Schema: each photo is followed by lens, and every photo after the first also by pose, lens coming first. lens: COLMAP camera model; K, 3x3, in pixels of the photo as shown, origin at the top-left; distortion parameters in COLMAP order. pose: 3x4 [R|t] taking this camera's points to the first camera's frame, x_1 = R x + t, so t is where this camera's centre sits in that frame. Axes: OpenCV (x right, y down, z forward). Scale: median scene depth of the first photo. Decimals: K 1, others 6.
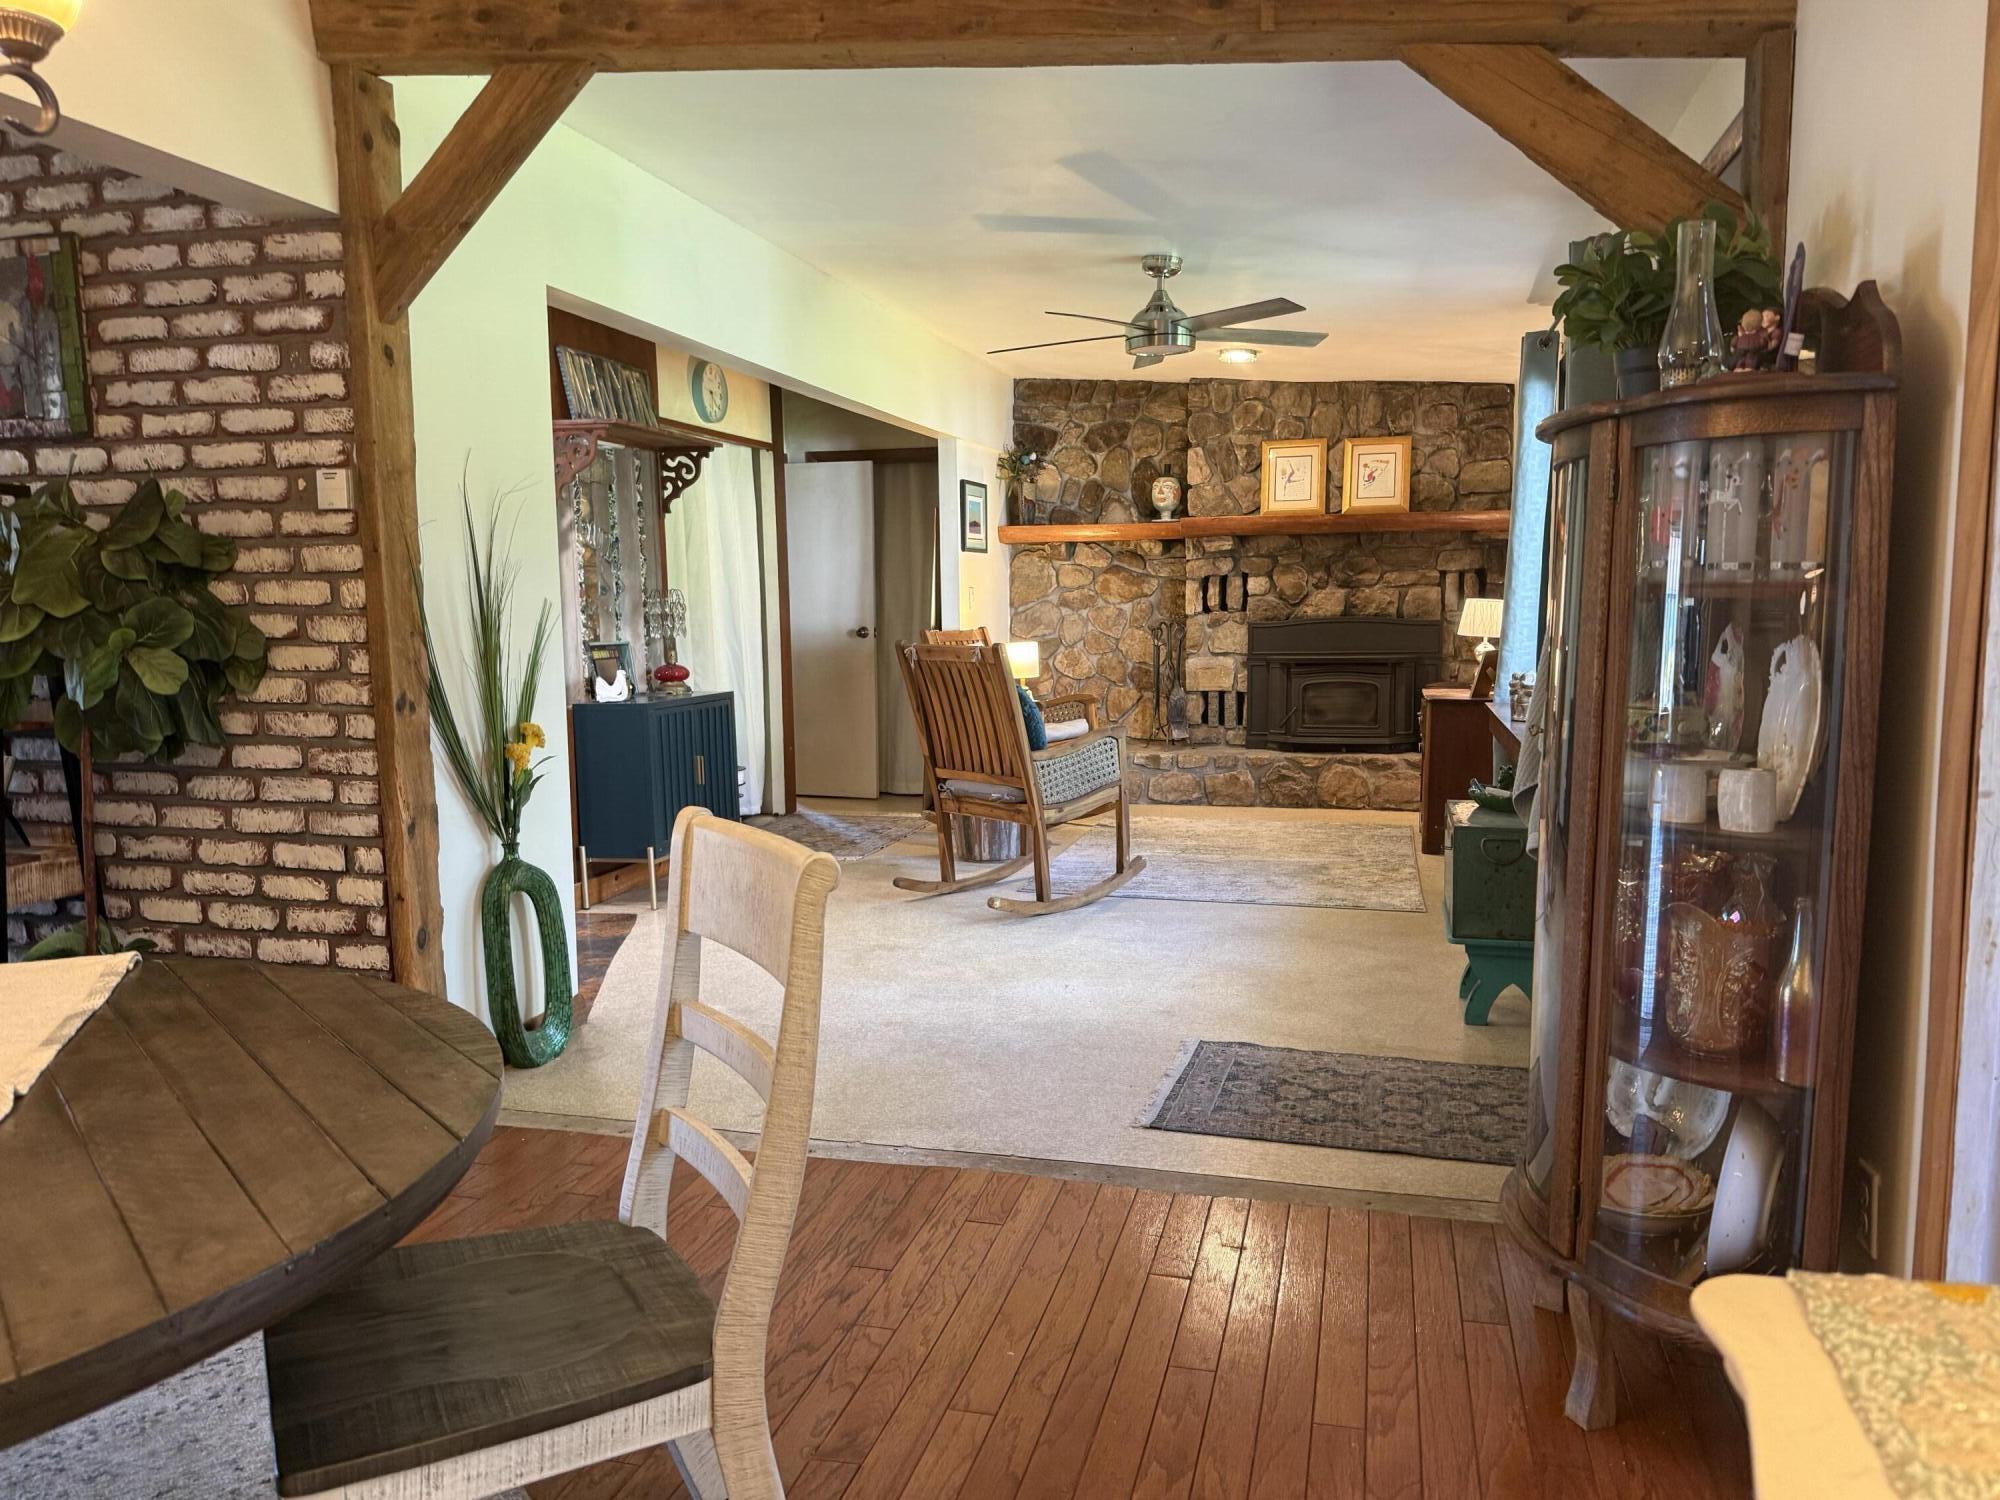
lens RADIAL K [[1455.0, 0, 961.7], [0, 1455.0, 791.0], [0, 0, 1]] dist [0.053016, -0.037566]
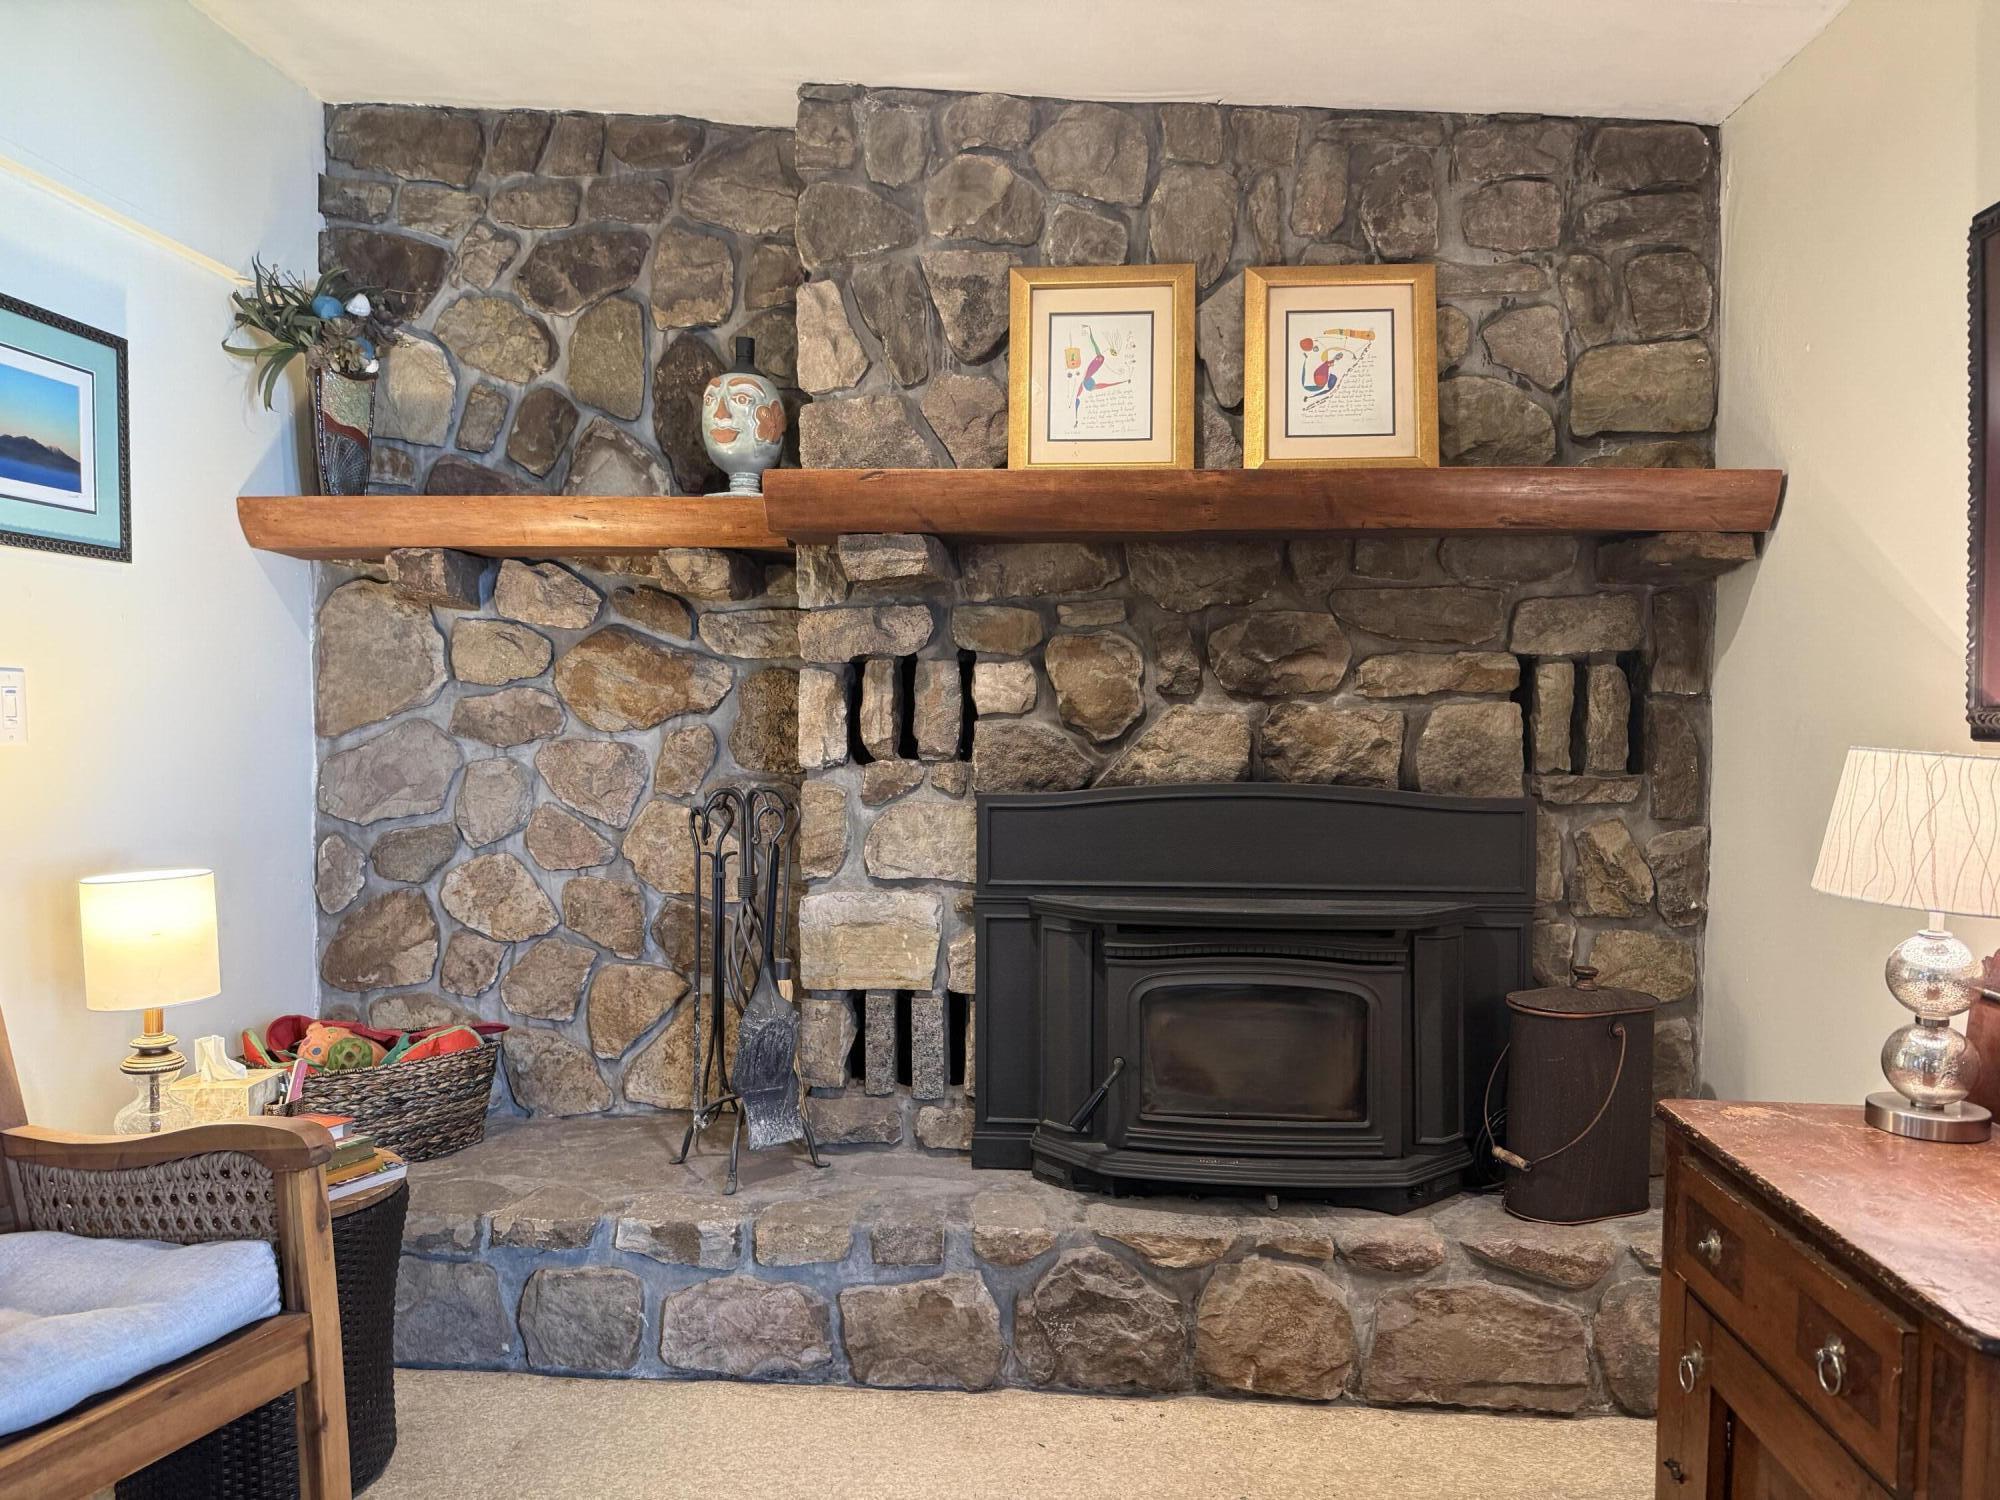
lens RADIAL K [[1403.3, 0, 1003.6], [0, 1403.3, 760.4], [0, 0, 1]] dist [0.029235, -0.033781]
pose [[0.979867, 0.009867, 0.199408, 0.139721], [0.009564, 0.995312, -0.096247, -0.093450], [-0.199423, 0.096216, 0.975178, 0.690451]]
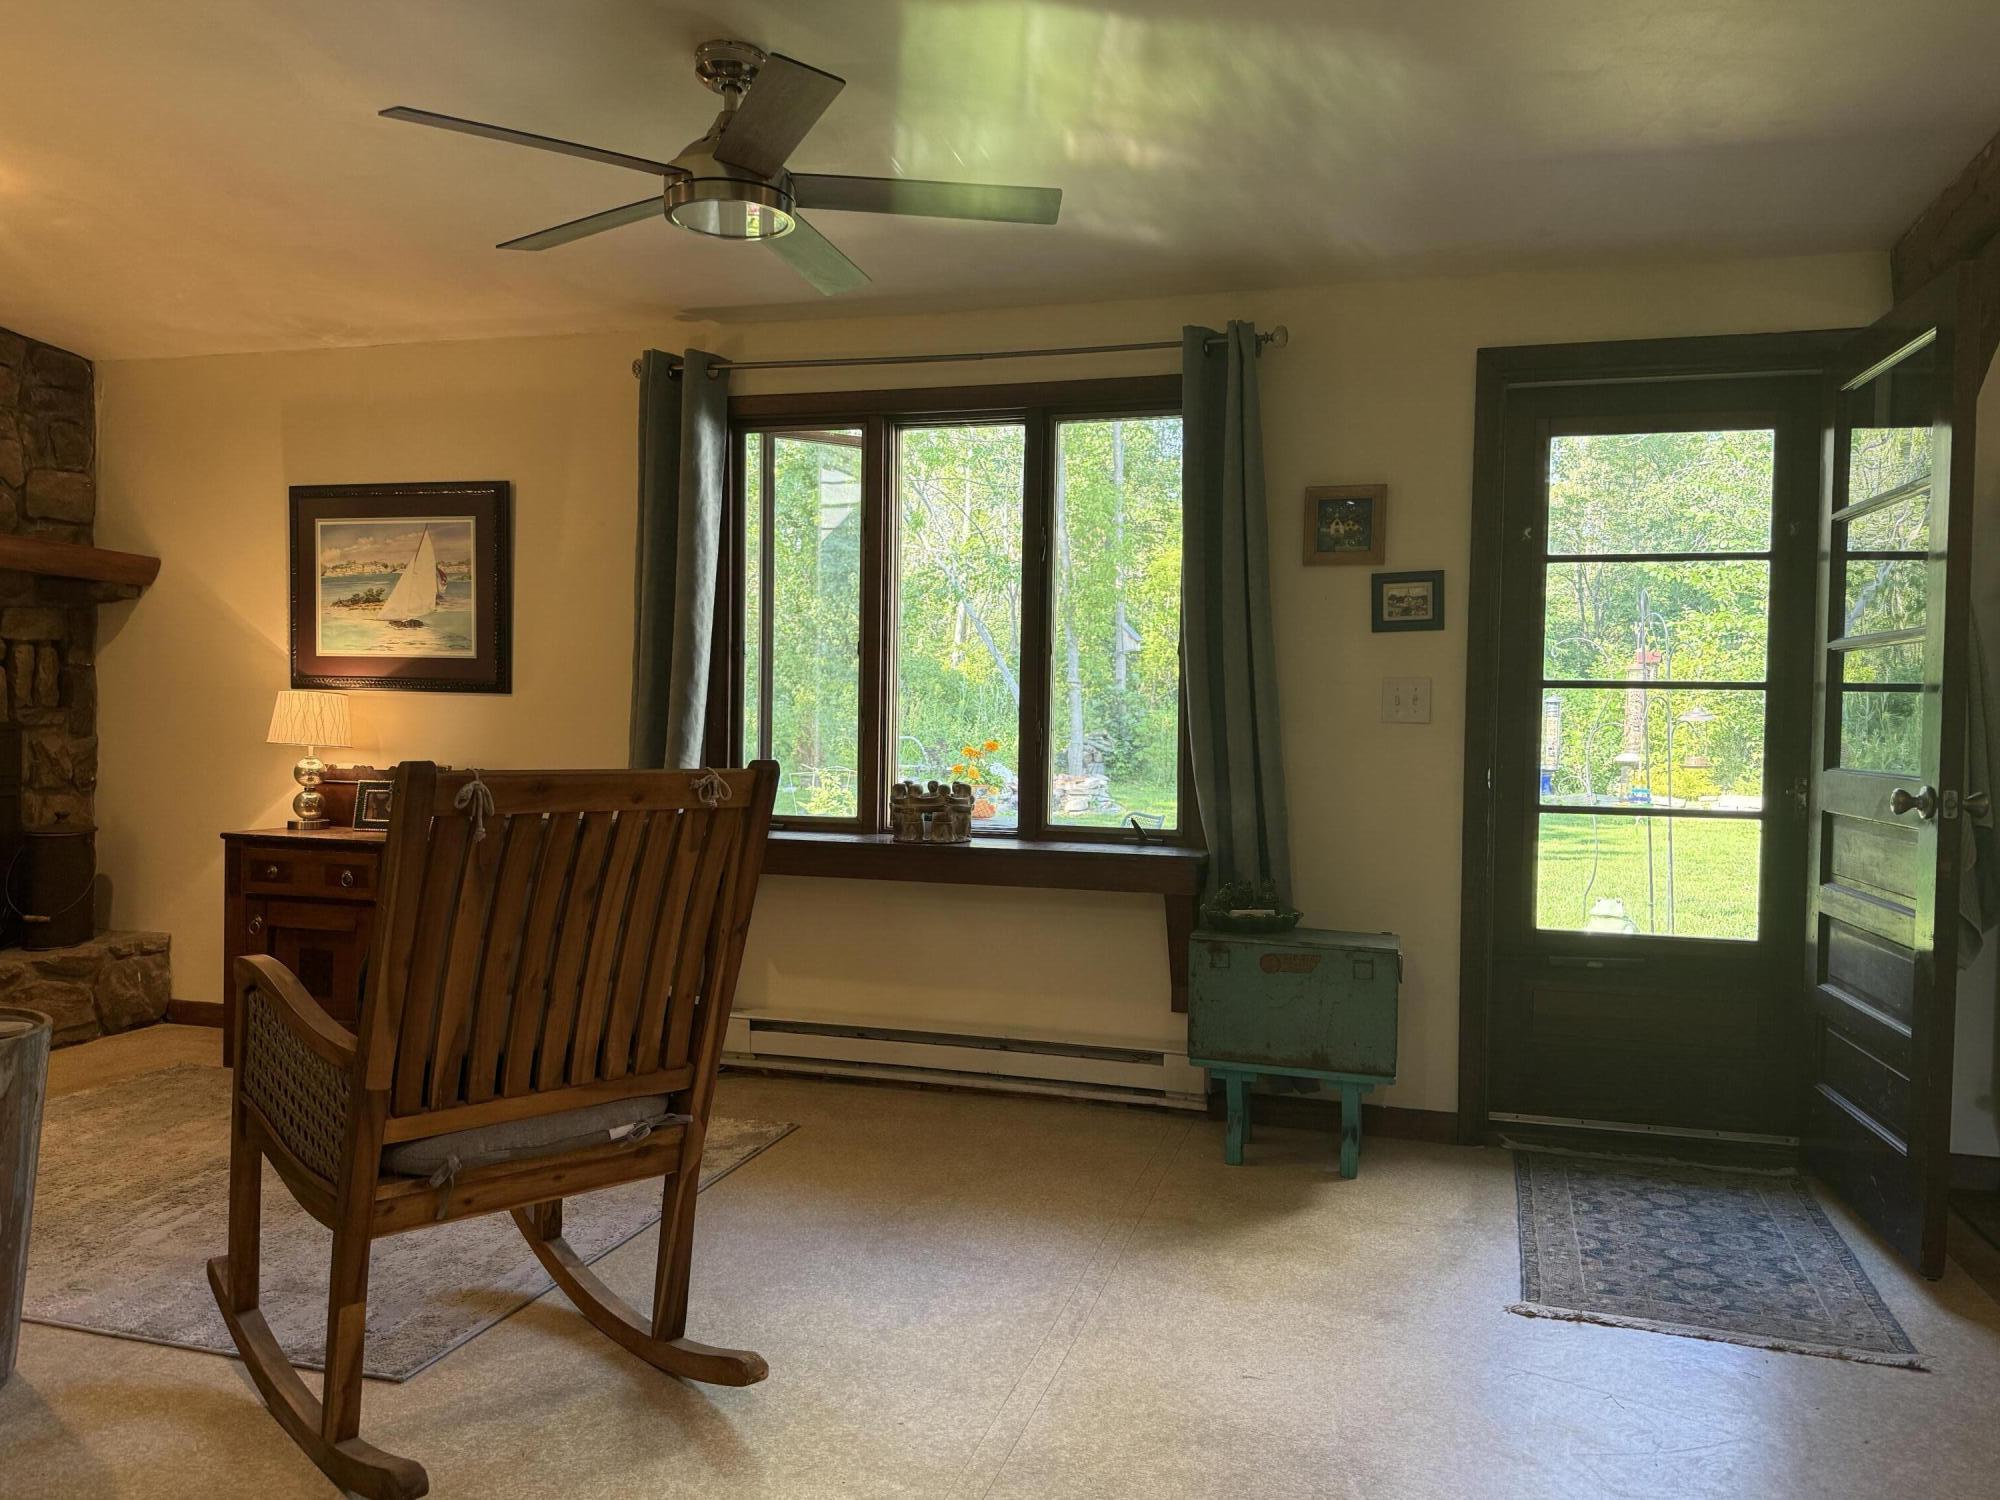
lens RADIAL K [[1455.0, 0, 1004.8], [0, 1455.0, 748.6], [0, 0, 1]] dist [0.053016, -0.037566]
pose [[-0.004949, -0.011747, 0.999919, -0.267889], [0.114629, 0.993333, 0.012237, -0.066139], [-0.993396, 0.114681, -0.003569, 0.593185]]
